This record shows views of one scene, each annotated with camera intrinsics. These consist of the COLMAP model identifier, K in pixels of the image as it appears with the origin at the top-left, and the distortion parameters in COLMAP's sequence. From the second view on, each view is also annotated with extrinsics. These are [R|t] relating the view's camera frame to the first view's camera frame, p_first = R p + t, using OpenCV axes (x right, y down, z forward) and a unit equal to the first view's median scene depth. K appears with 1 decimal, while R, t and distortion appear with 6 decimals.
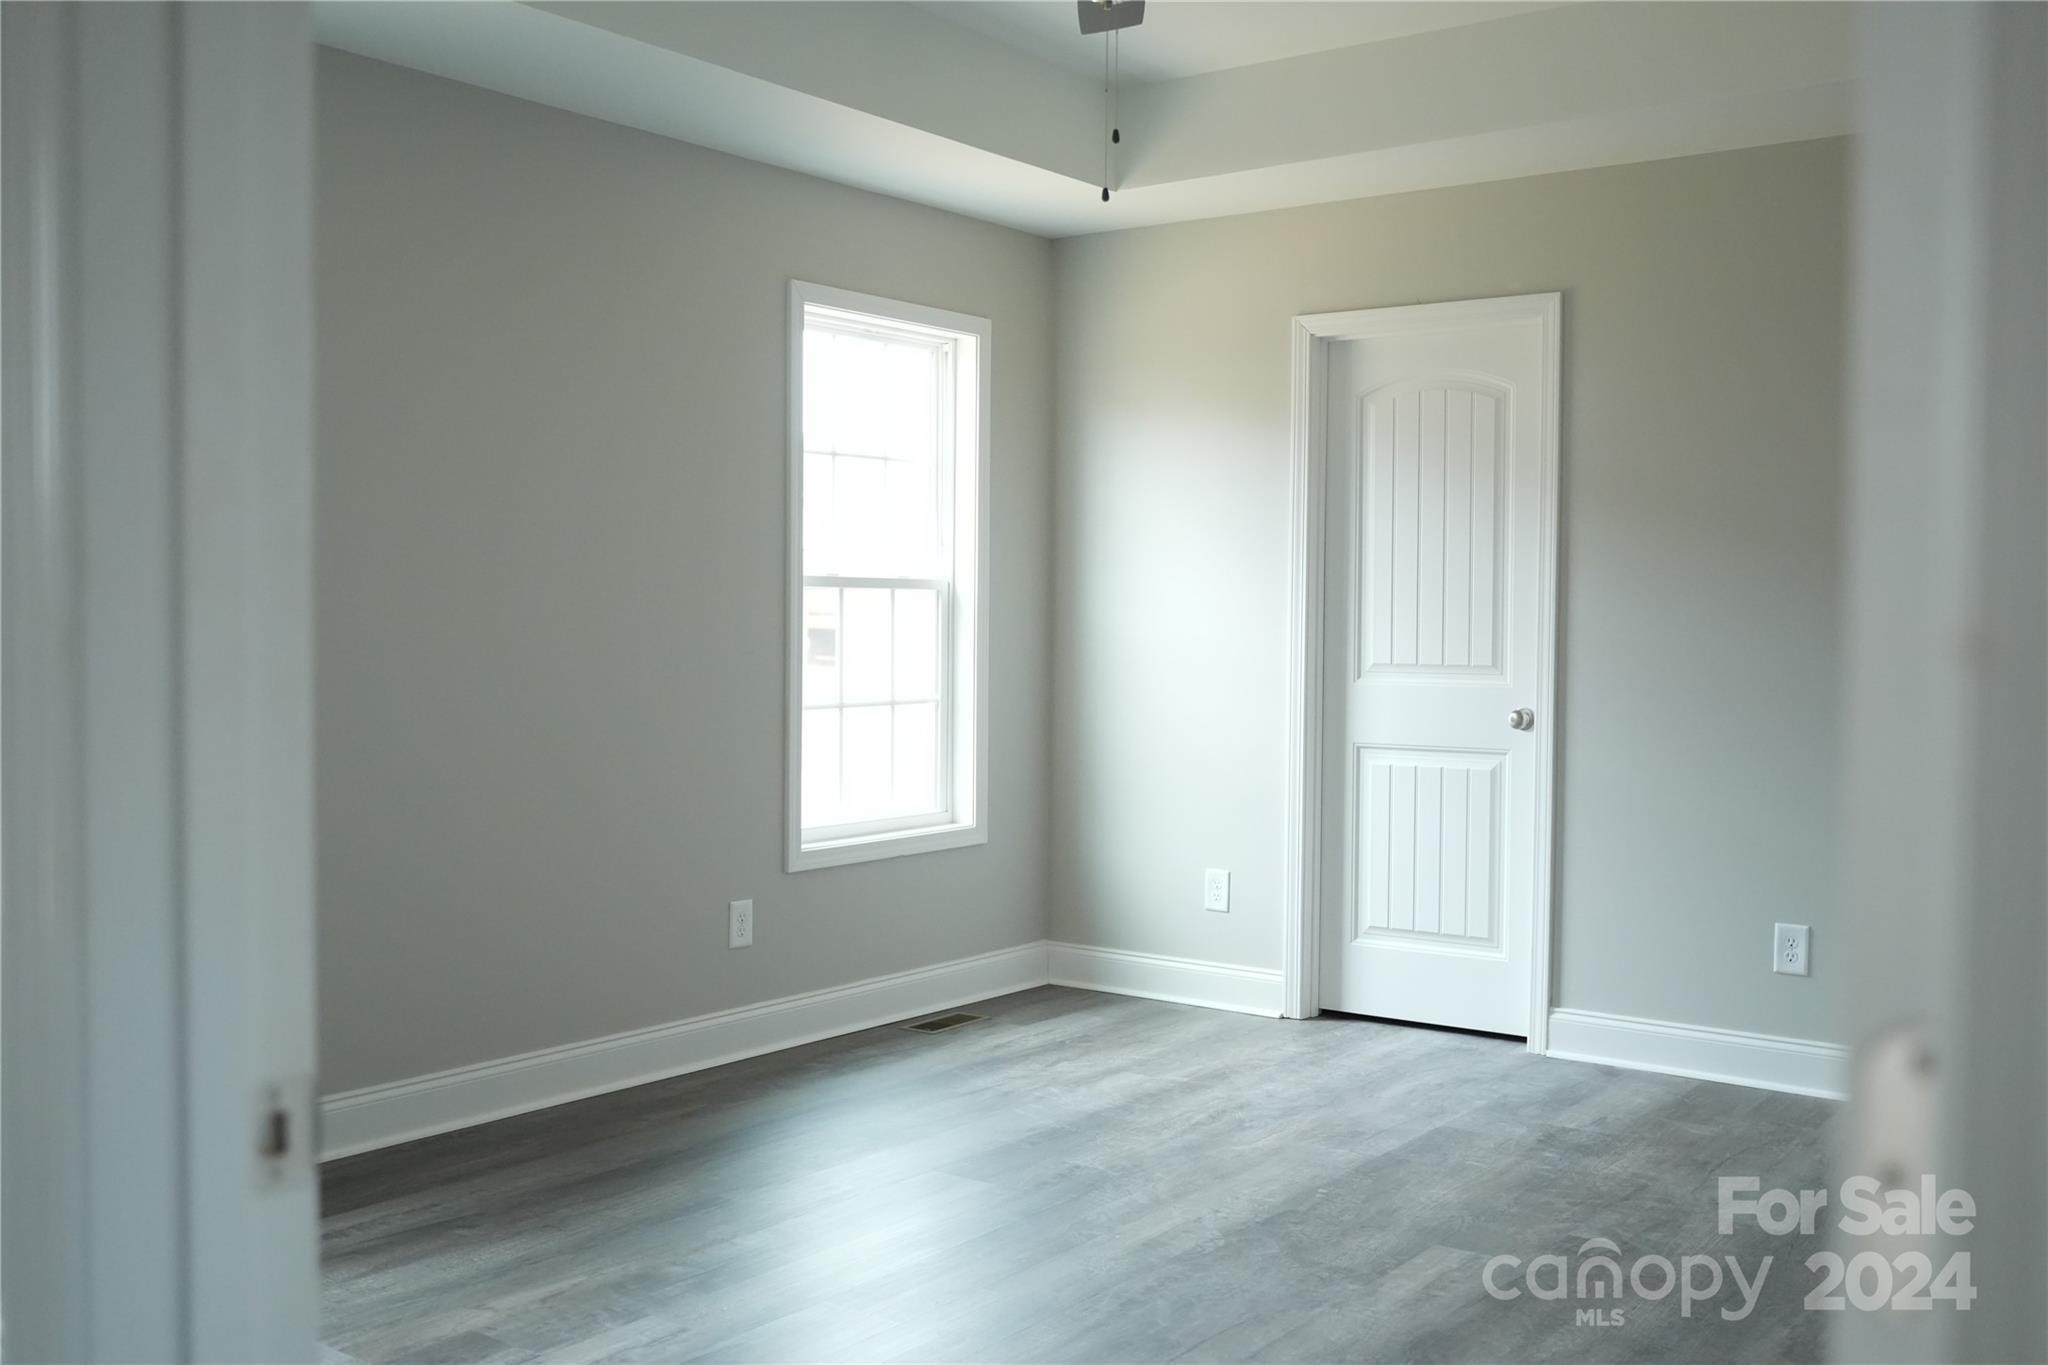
lens RADIAL K [[2020.1, 0, 1024.0], [0, 2020.1, 682.5], [0, 0, 1]] dist [-0.000267, -0.001326]
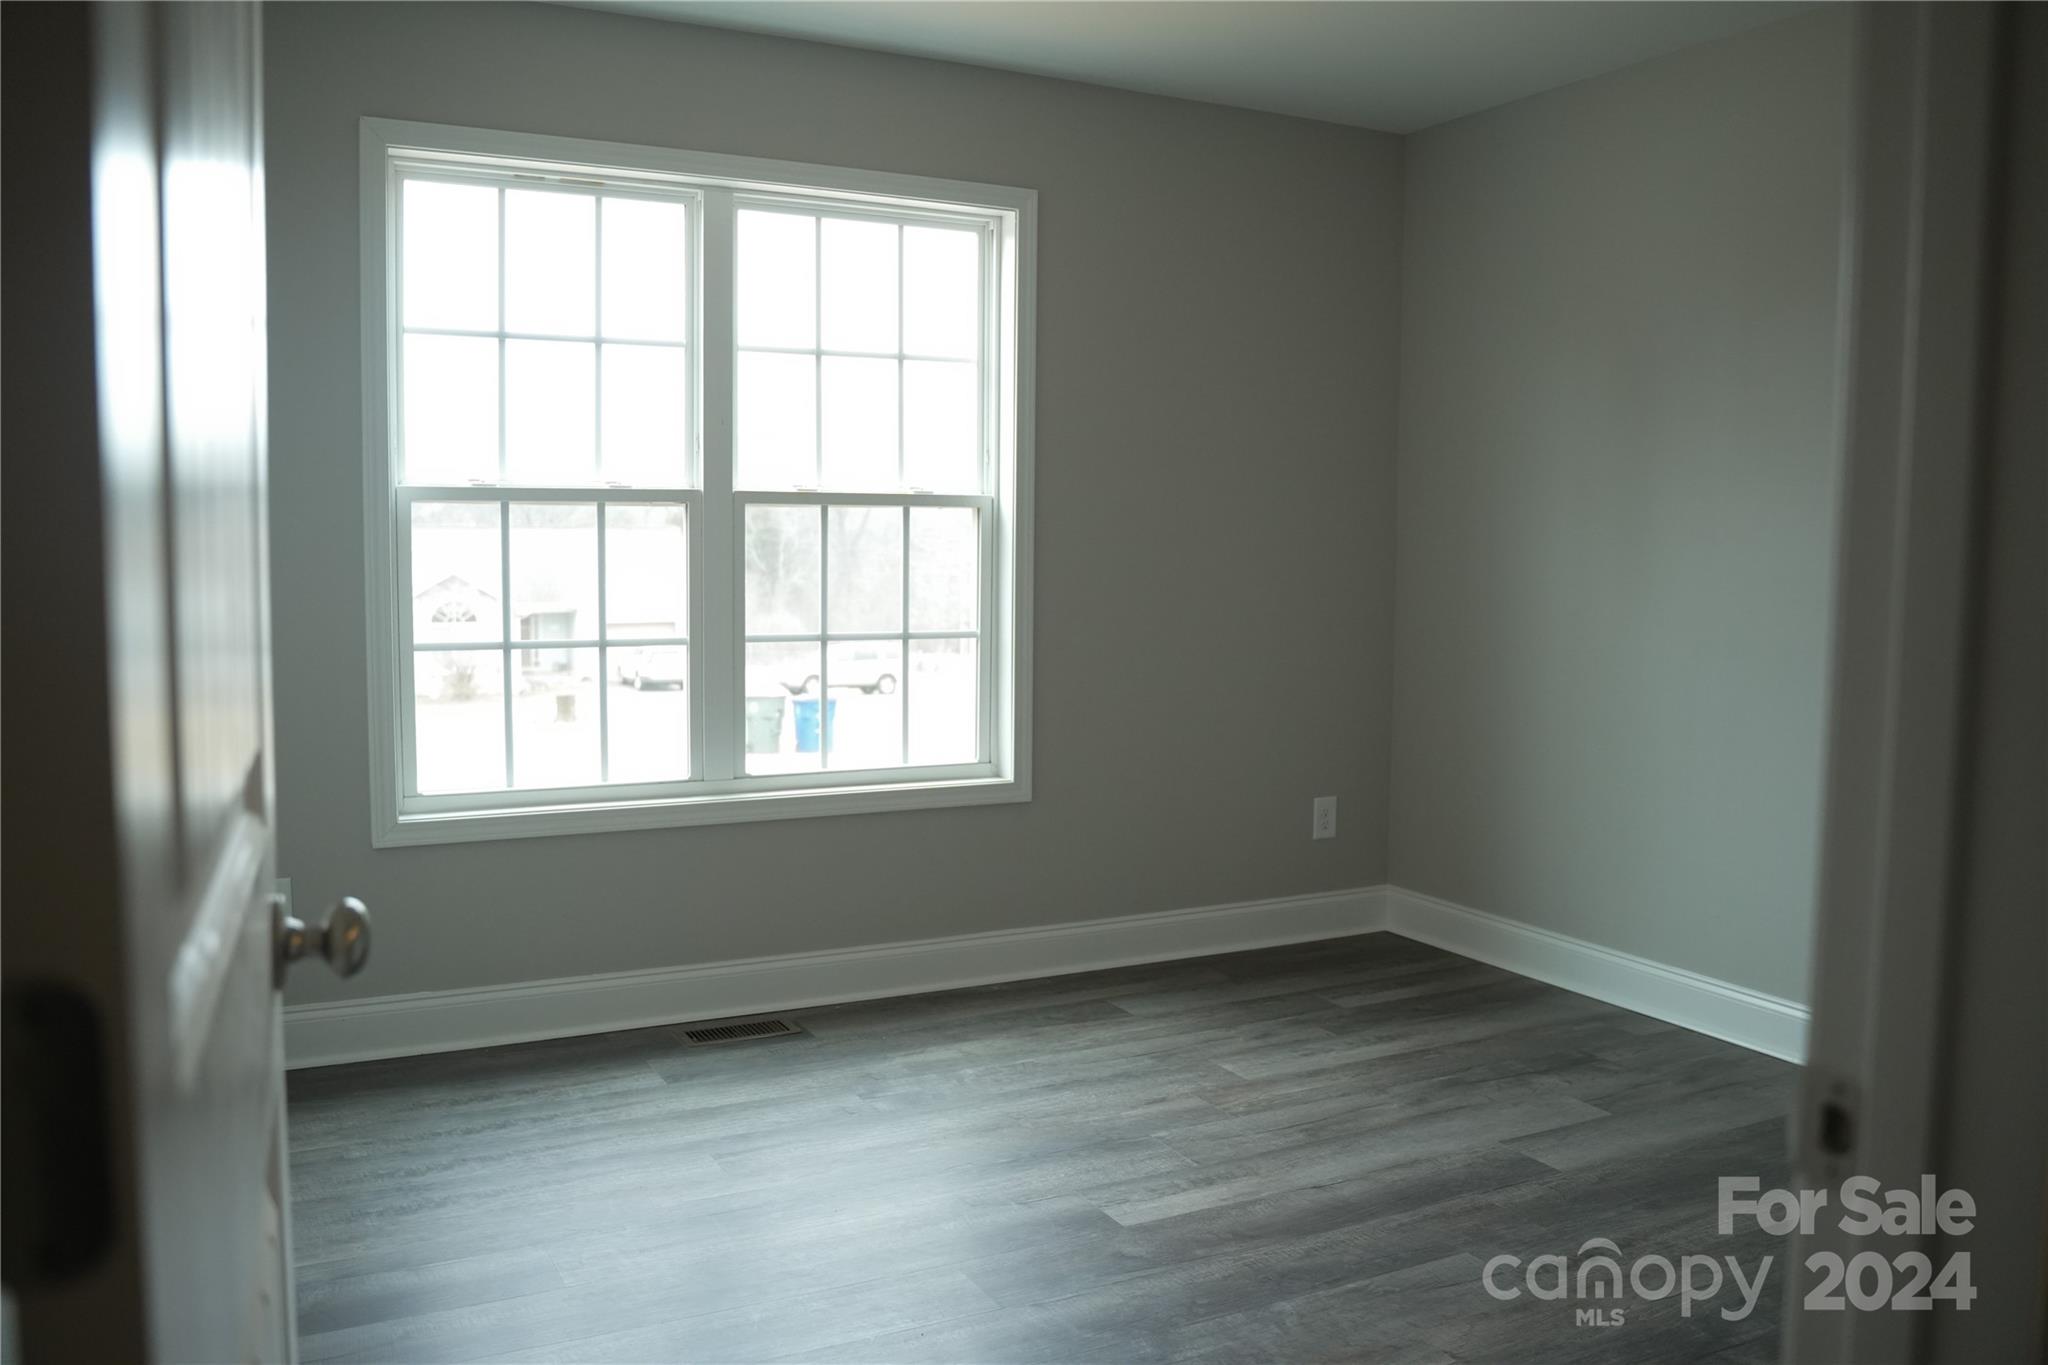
lens RADIAL K [[1589.9, 0, 1024.0], [0, 1589.9, 682.5], [0, 0, 1]] dist [-0.101203, 0.001945]
pose [[0.893769, 0.041136, -0.446637, 0.283927], [-0.017103, 0.998187, 0.057710, -0.010667], [0.448201, -0.043940, 0.892852, 0.396155]]
